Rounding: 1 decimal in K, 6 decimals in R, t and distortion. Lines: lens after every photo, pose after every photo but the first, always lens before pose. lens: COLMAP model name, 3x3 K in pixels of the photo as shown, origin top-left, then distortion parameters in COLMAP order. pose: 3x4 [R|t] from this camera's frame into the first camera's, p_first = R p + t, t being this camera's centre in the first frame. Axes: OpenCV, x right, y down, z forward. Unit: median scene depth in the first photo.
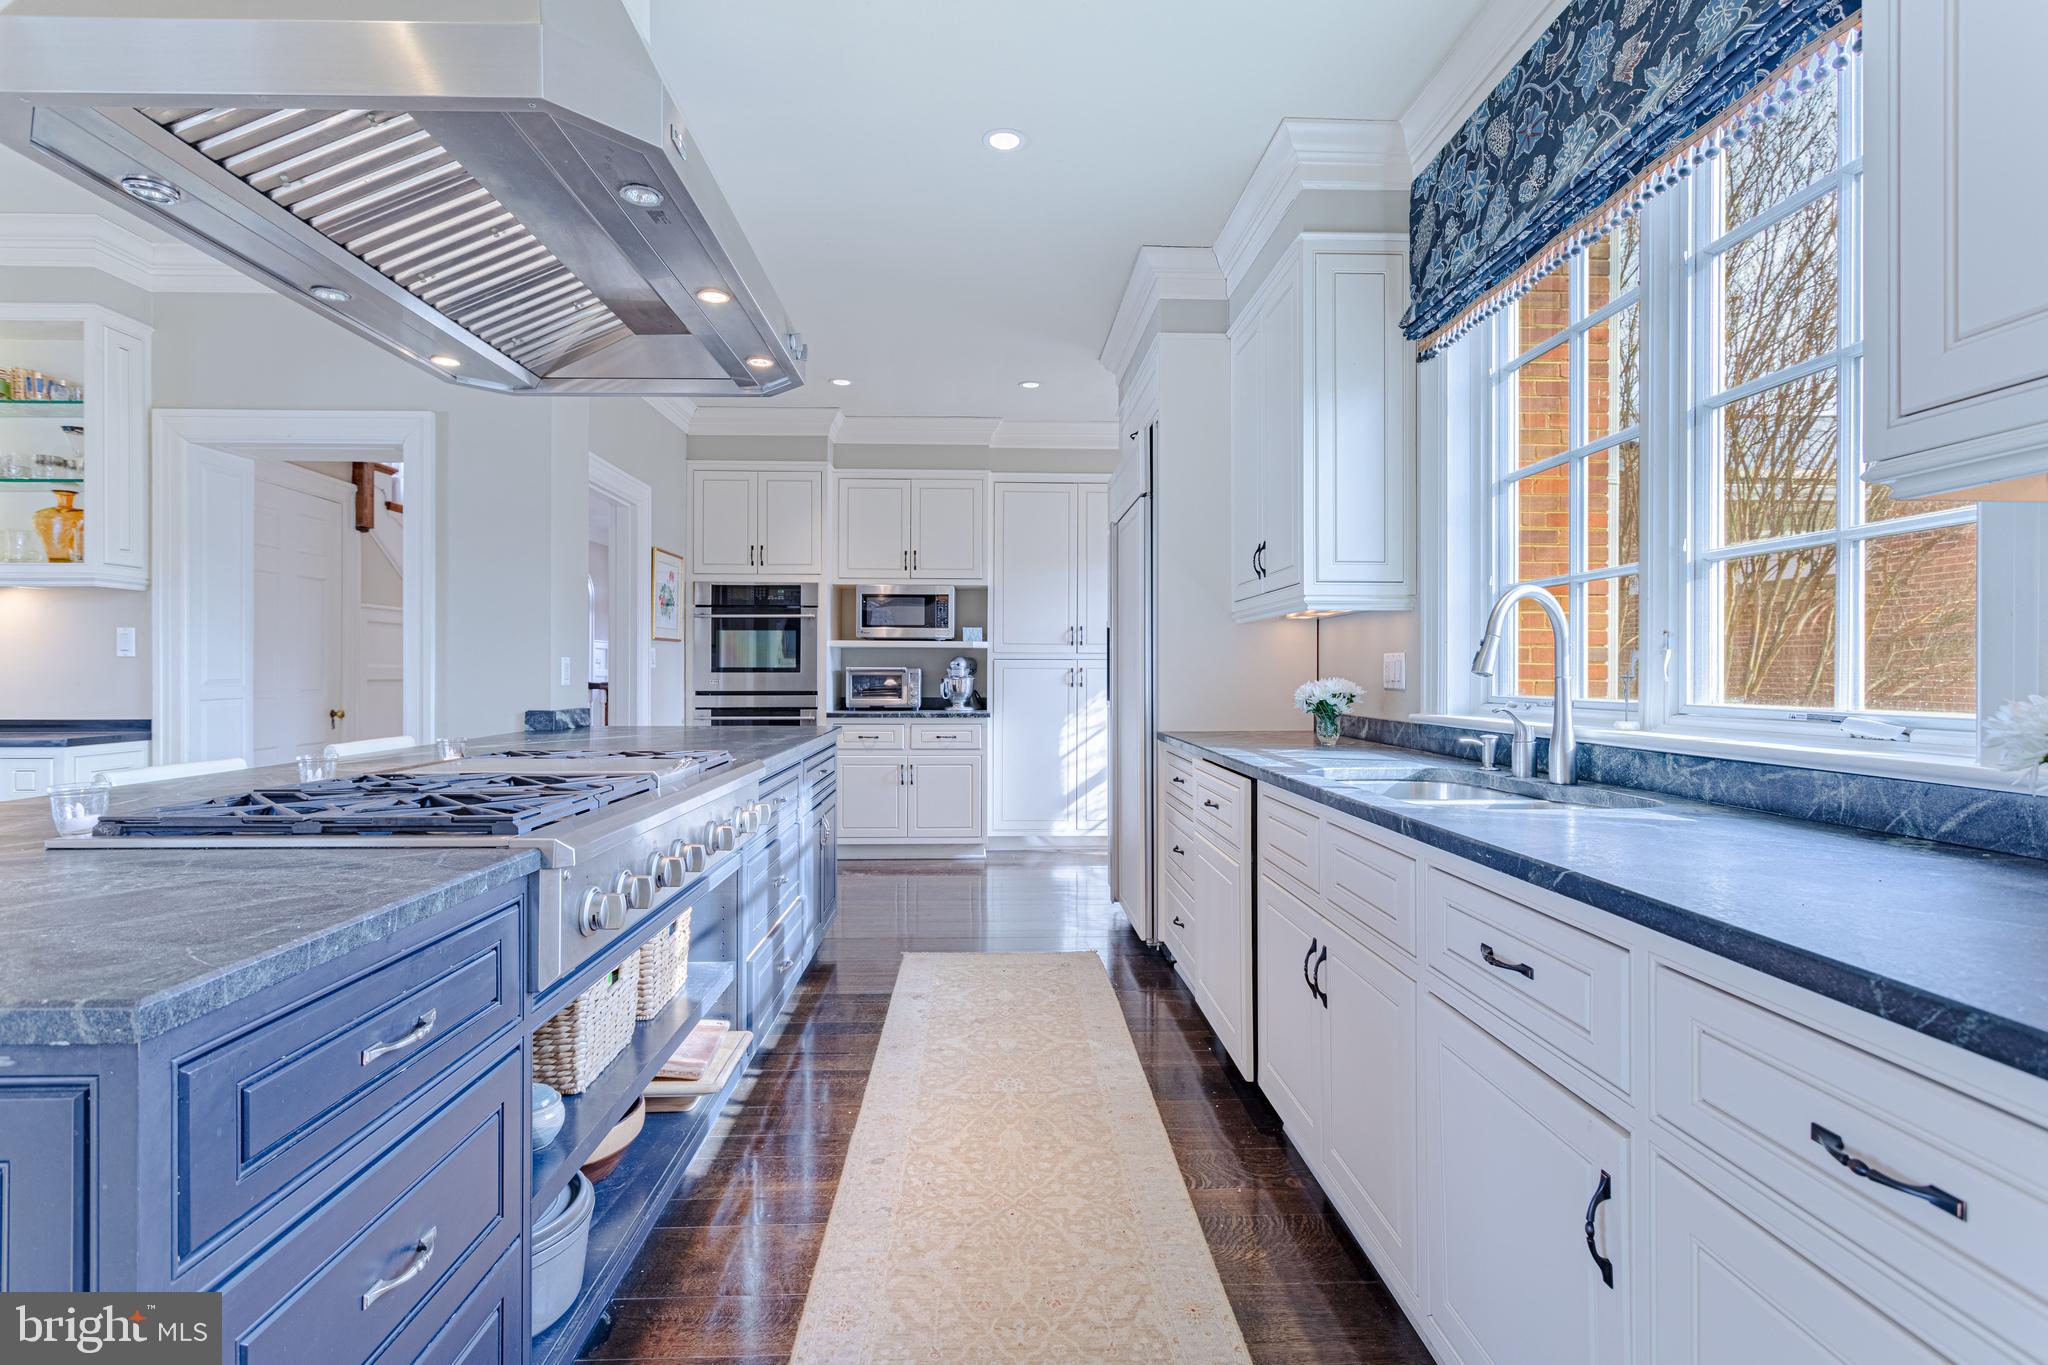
lens RADIAL K [[973.3, 0, 1015.1], [0, 973.3, 679.2], [0, 0, 1]] dist [0.010616, -0.001085]
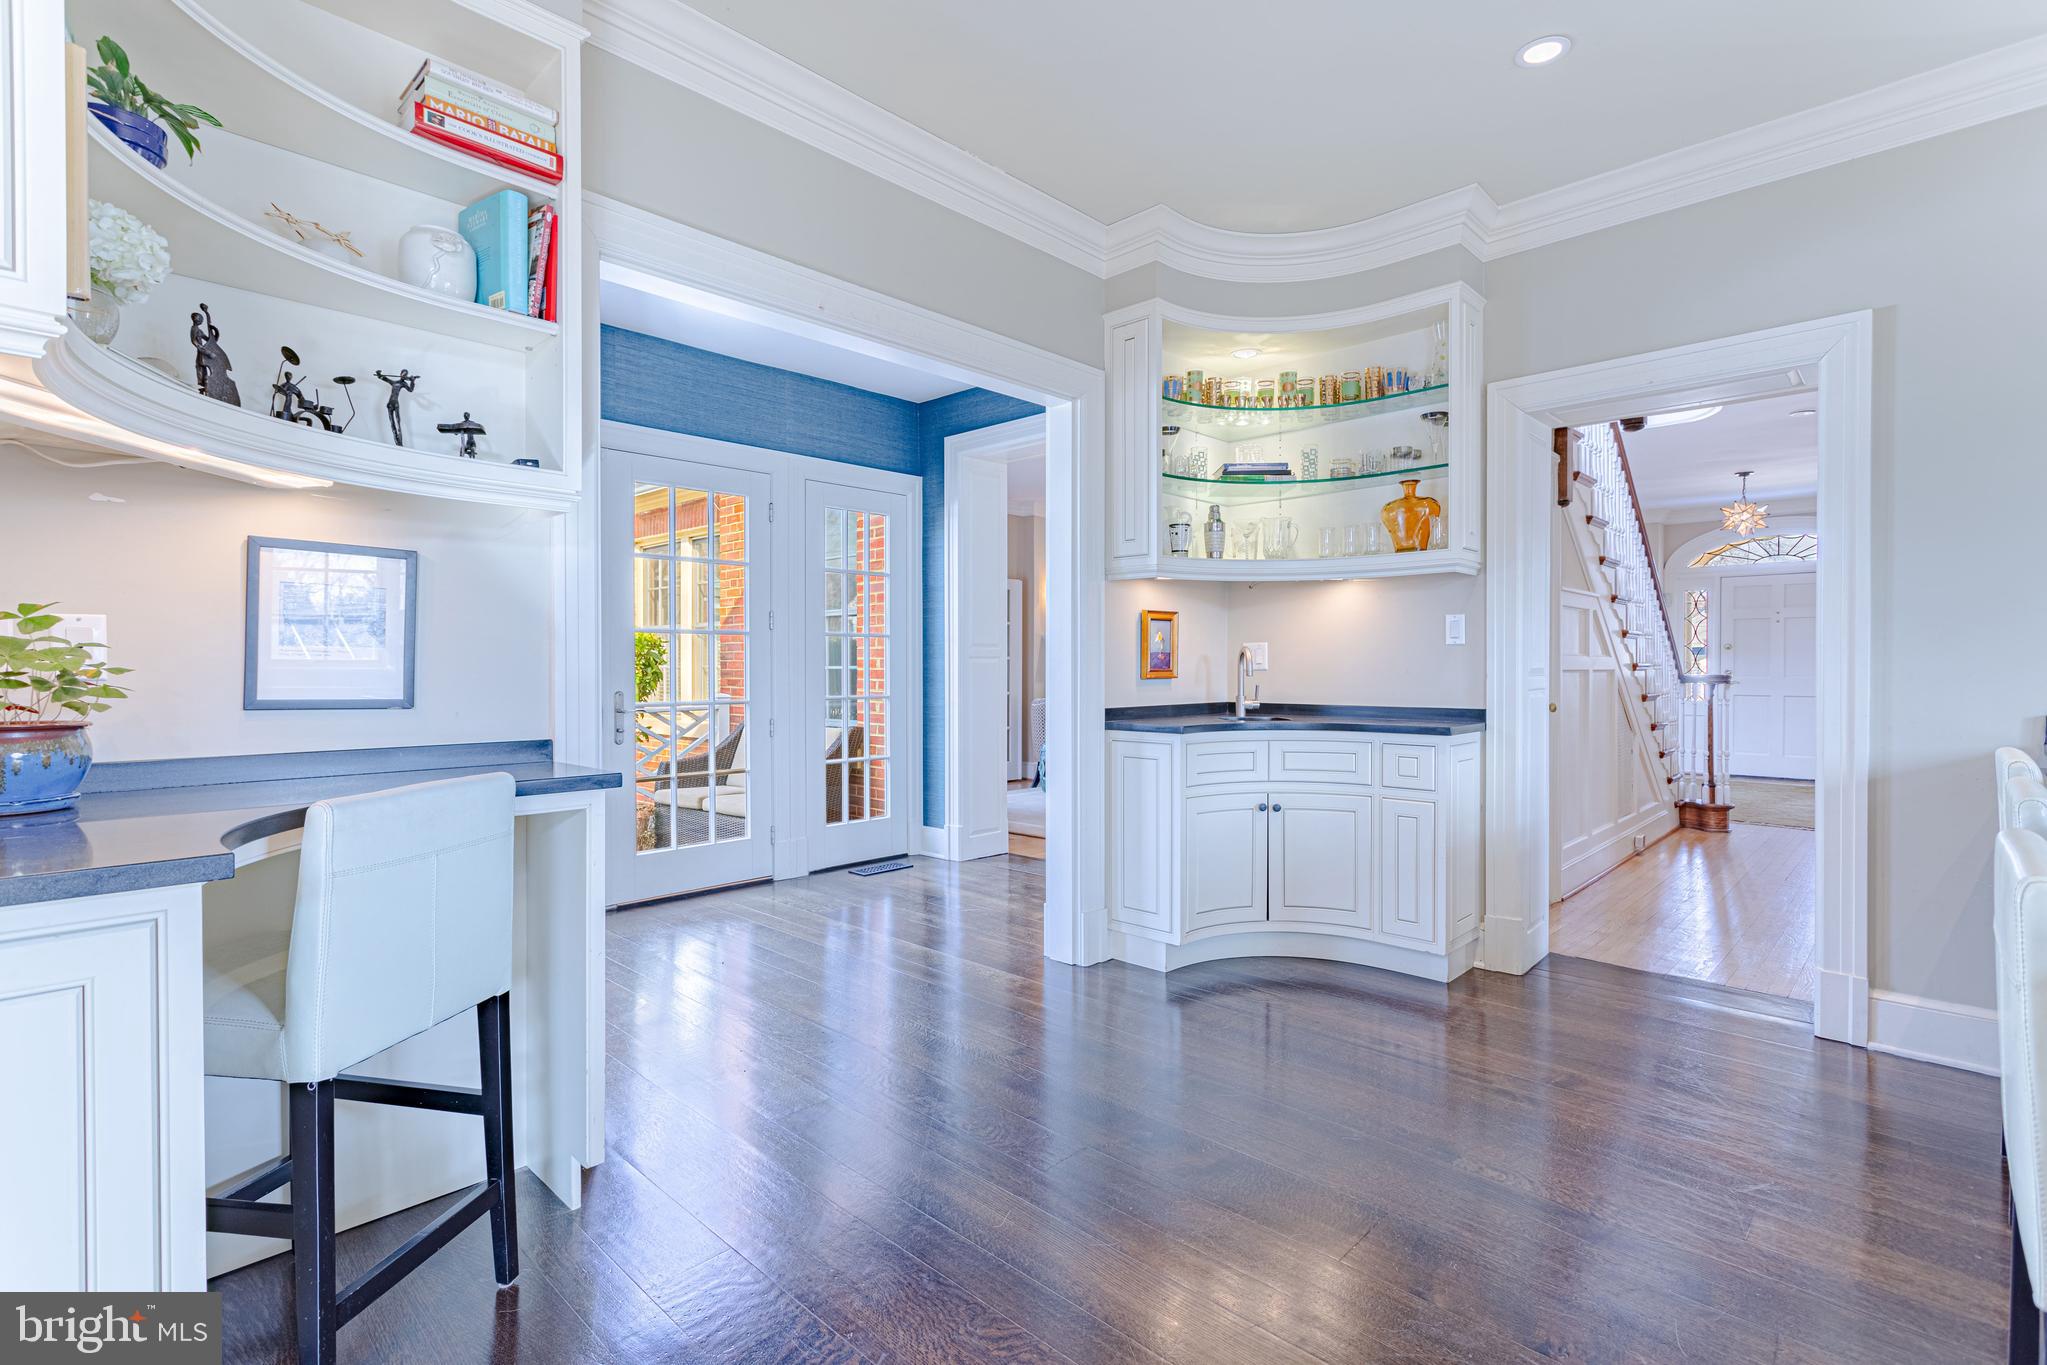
lens RADIAL K [[972.8, 0, 1015.0], [0, 972.8, 679.7], [0, 0, 1]] dist [0.010616, -0.001085]
pose [[0.705807, 0.008145, -0.708357, -0.652352], [-0.003601, 0.999962, 0.007911, 0.008038], [0.708395, -0.003033, 0.705810, 0.003180]]
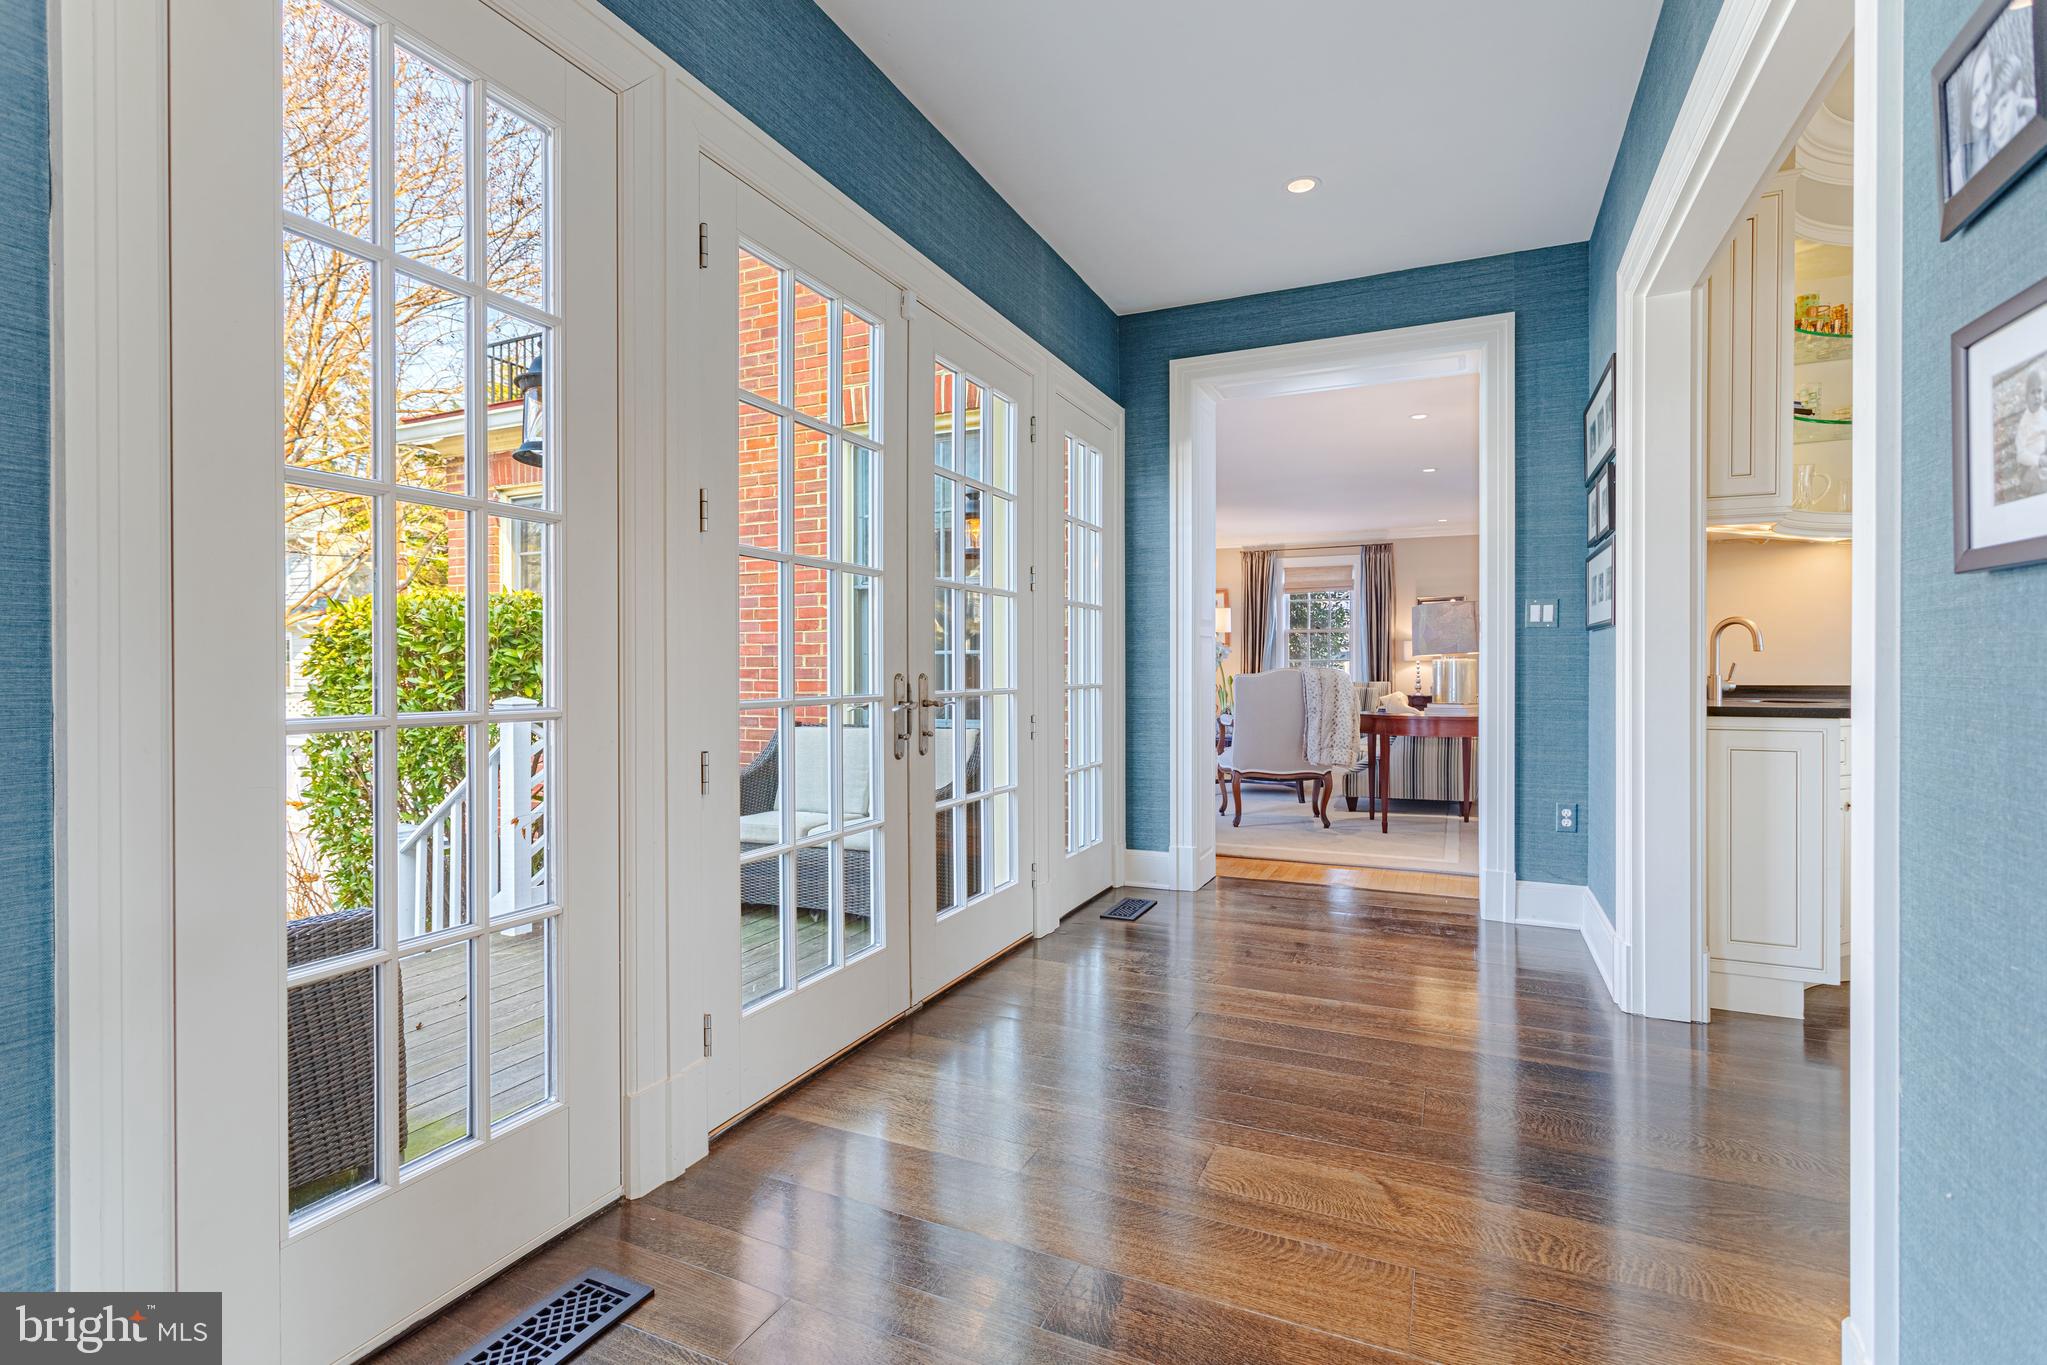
lens RADIAL K [[972.8, 0, 1027.5], [0, 972.8, 670.5], [0, 0, 1]] dist [0.010616, -0.001085]
pose [[0.900903, -0.002534, -0.434014, -1.604246], [0.000996, 0.999992, -0.003773, 0.038241], [0.434020, 0.002966, 0.900898, -0.206697]]
